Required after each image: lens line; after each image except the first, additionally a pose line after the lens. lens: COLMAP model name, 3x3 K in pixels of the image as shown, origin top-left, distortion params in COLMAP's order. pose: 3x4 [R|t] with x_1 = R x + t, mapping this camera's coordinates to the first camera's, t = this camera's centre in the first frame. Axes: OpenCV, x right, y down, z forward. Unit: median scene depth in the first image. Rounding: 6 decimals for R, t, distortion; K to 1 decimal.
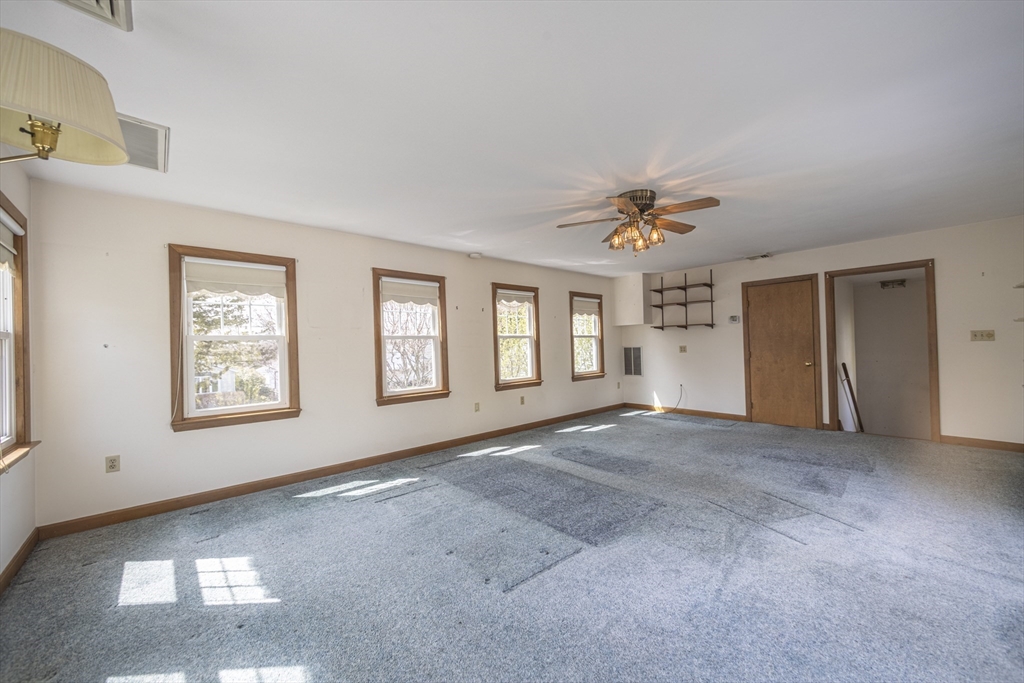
lens RADIAL K [[395.3, 0, 512.5], [0, 395.3, 342.7], [0, 0, 1]] dist [-0.000769, -0.000725]
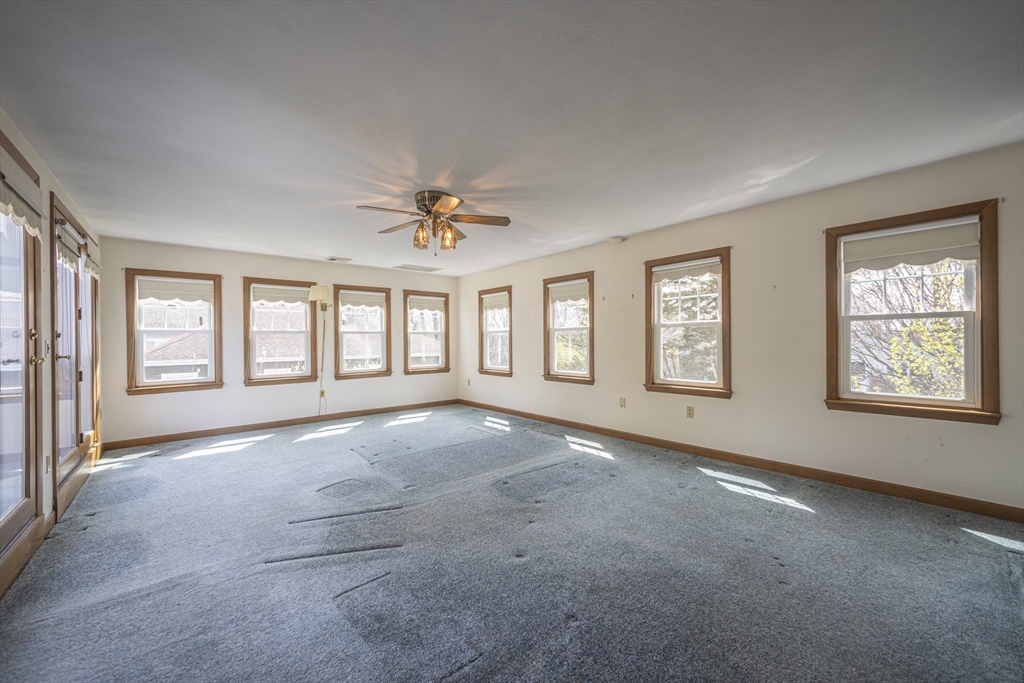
lens RADIAL K [[395.3, 0, 512.4], [0, 395.3, 342.7], [0, 0, 1]] dist [-0.000769, -0.000725]
pose [[-0.033362, 0.034088, -0.998862, 0.707225], [0.023152, 0.999176, 0.033326, -0.012324], [0.999175, -0.022014, -0.034124, 0.649830]]
